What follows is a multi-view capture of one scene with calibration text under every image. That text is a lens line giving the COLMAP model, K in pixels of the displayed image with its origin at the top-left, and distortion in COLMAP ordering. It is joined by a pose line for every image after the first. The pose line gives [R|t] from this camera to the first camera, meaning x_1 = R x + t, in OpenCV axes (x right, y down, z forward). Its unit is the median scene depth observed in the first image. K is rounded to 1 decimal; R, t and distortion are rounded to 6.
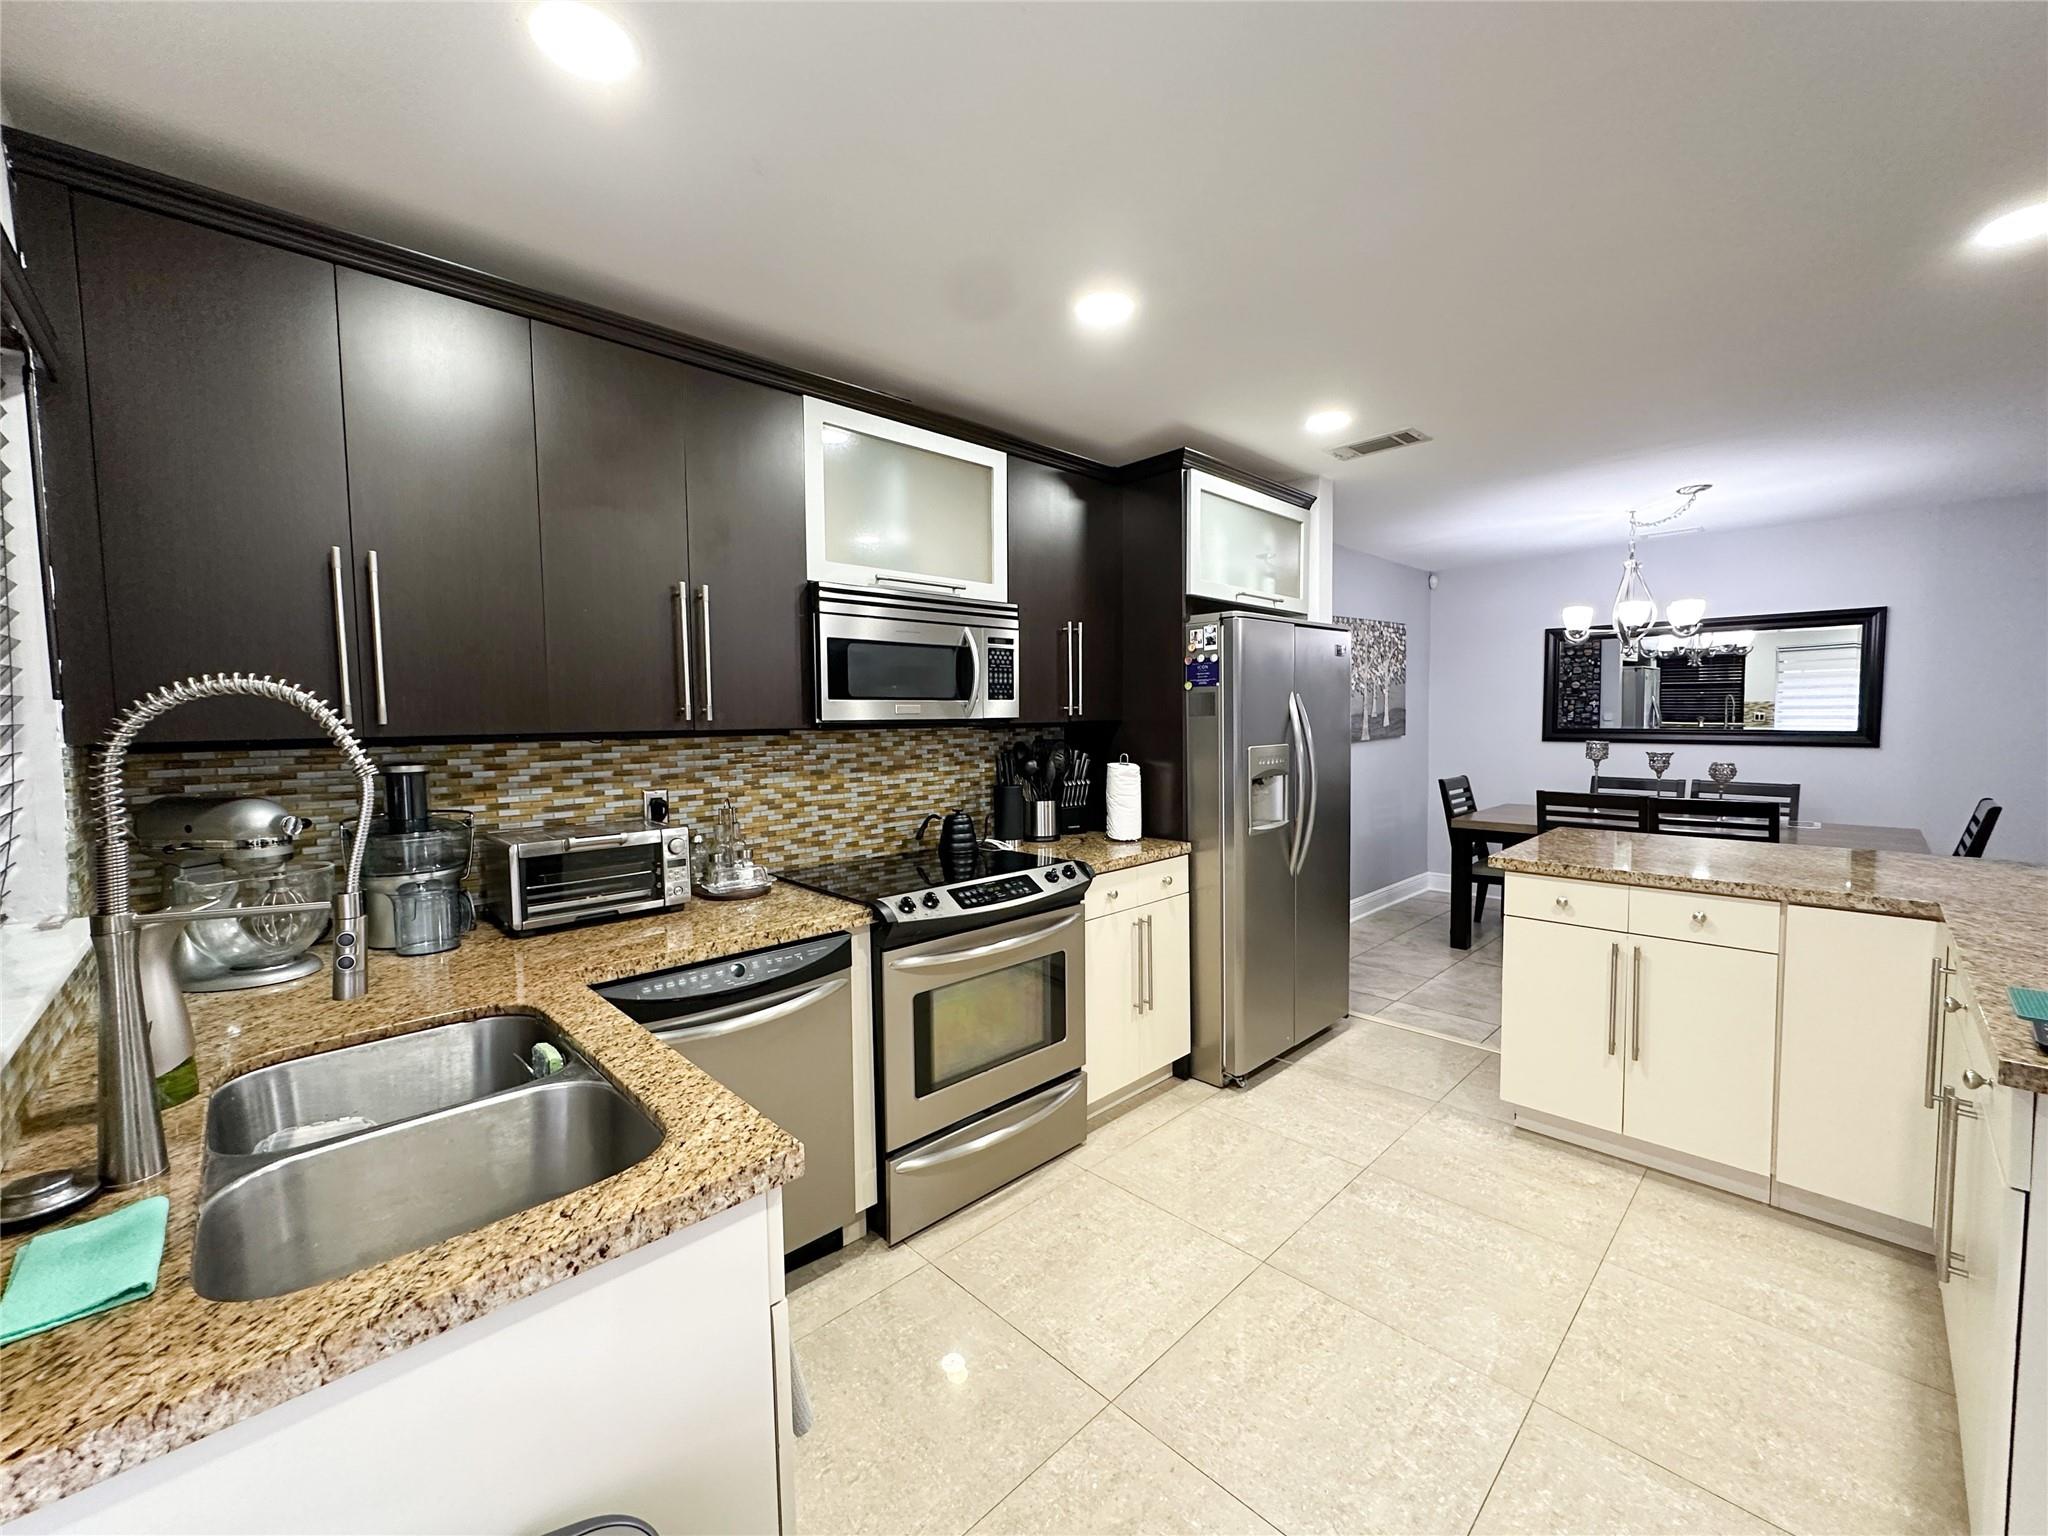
lens RADIAL K [[820.6, 0, 1024.0], [0, 820.6, 768.0], [0, 0, 1]] dist [-0.000711, -0.000073]
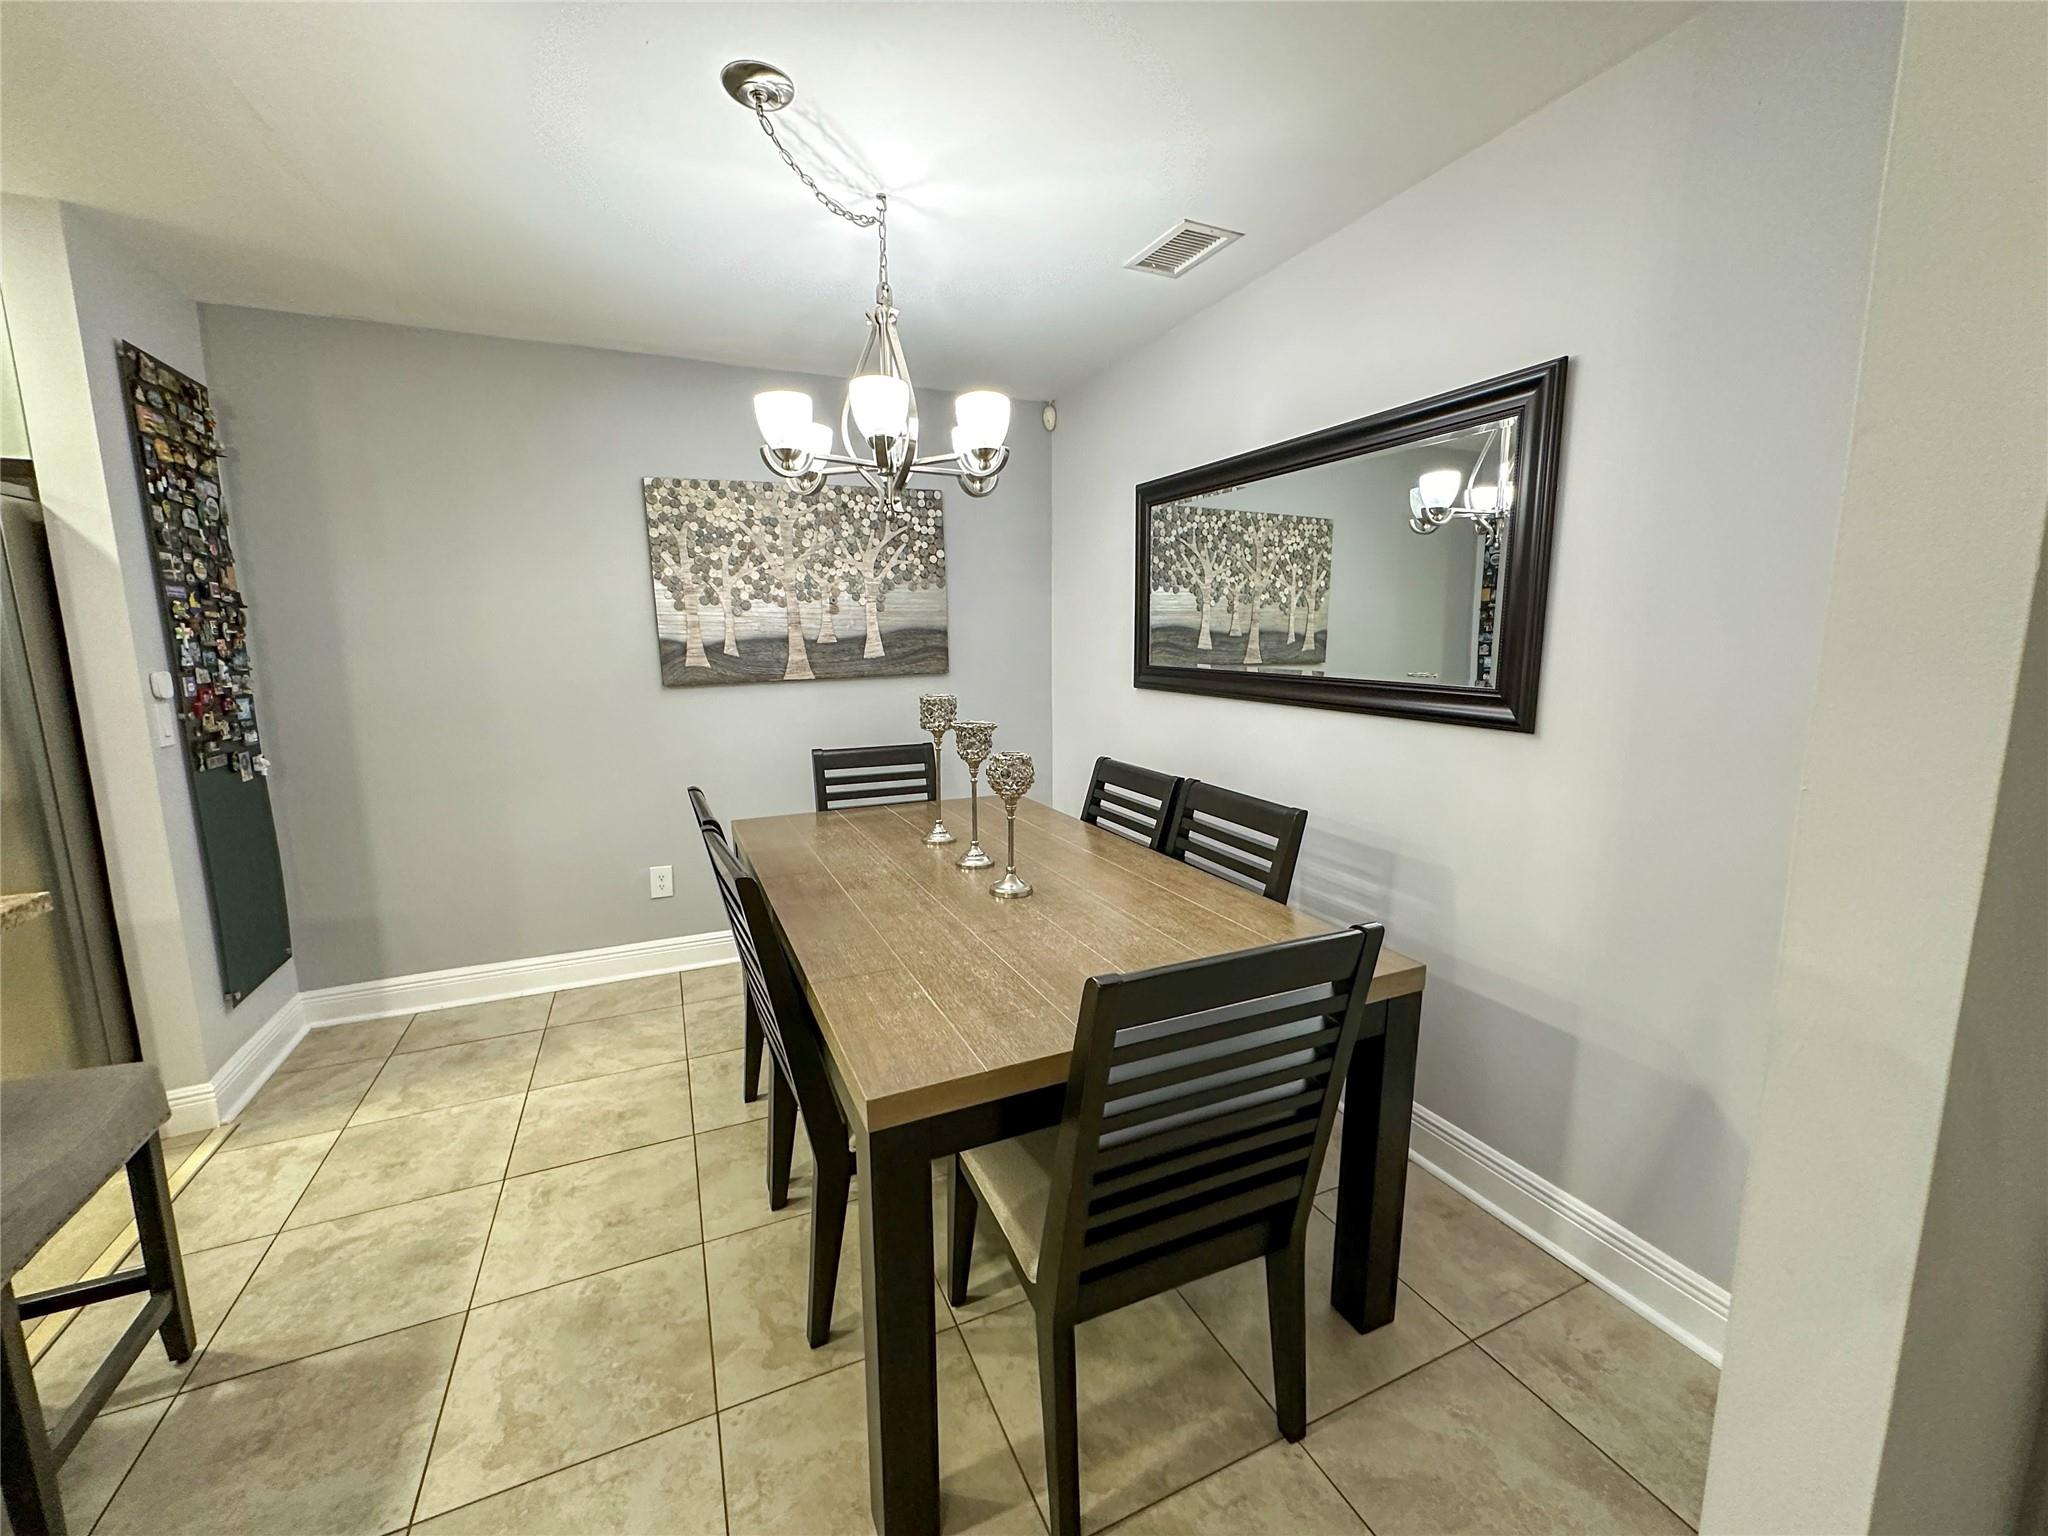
lens RADIAL K [[820.6, 0, 1024.0], [0, 820.6, 768.0], [0, 0, 1]] dist [-0.000711, -0.000073]
pose [[0.940079, 0.059418, -0.335739, 1.422960], [-0.025802, 0.994272, 0.103716, -0.065051], [0.339978, -0.088838, 0.936228, 0.820239]]
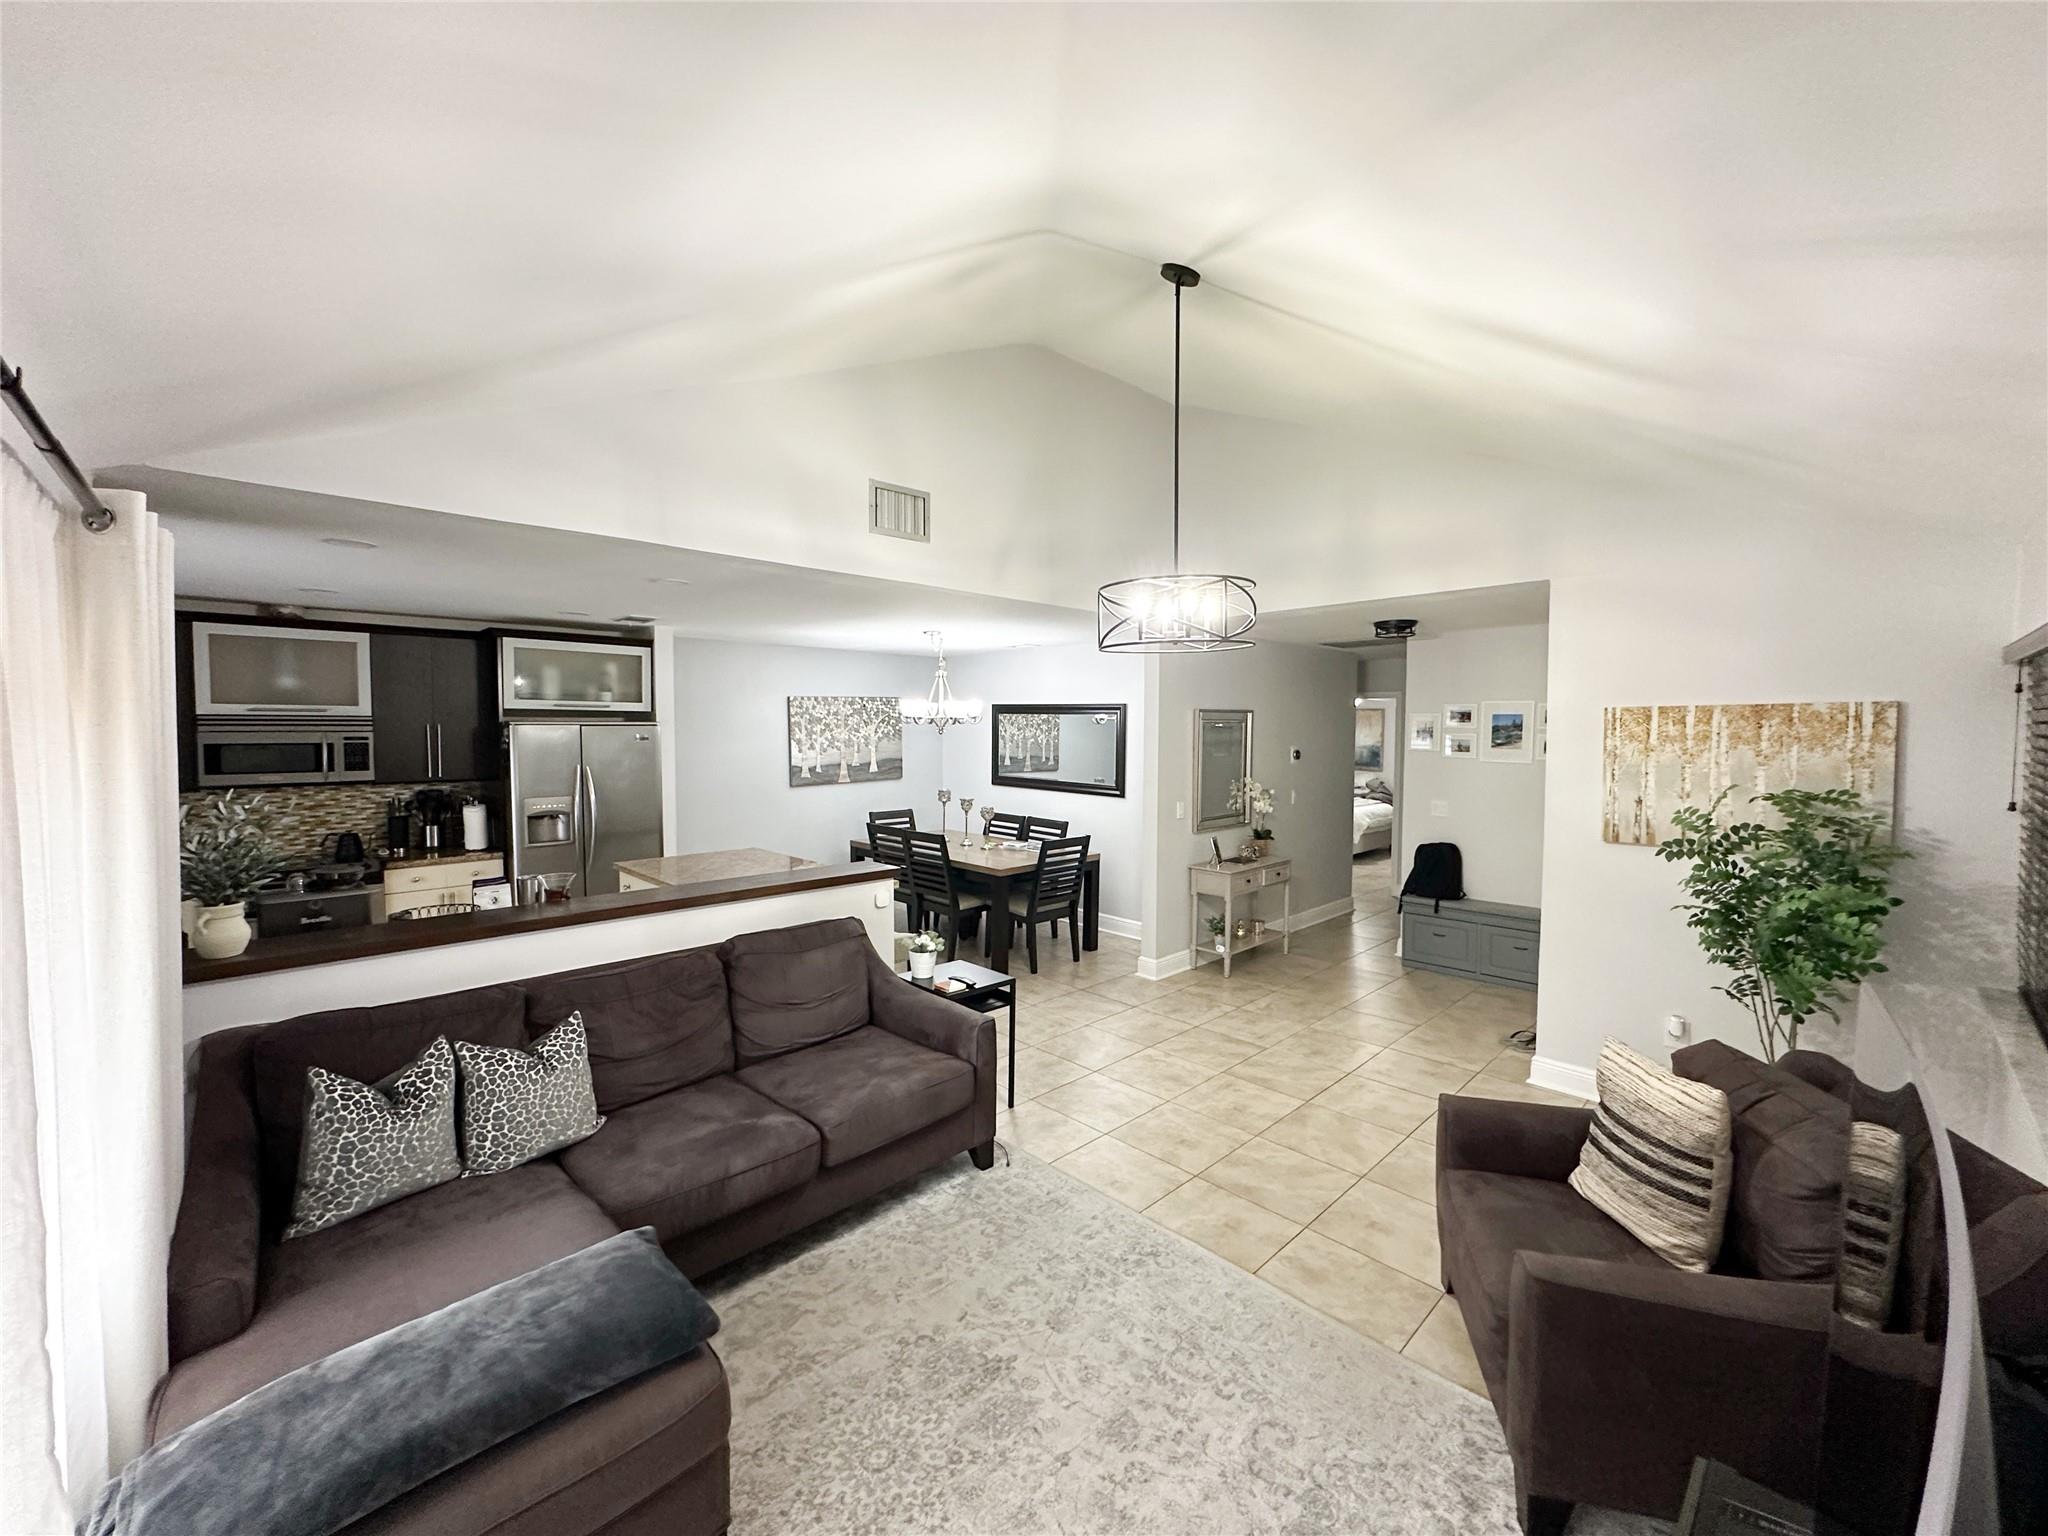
lens RADIAL K [[820.6, 0, 1024.0], [0, 820.6, 768.0], [0, 0, 1]] dist [-0.000711, -0.000073]
pose [[0.999767, 0.021242, -0.003863, 1.303283], [-0.021276, 0.999732, -0.009167, -0.093364], [0.003667, 0.009247, 0.999951, -0.724267]]
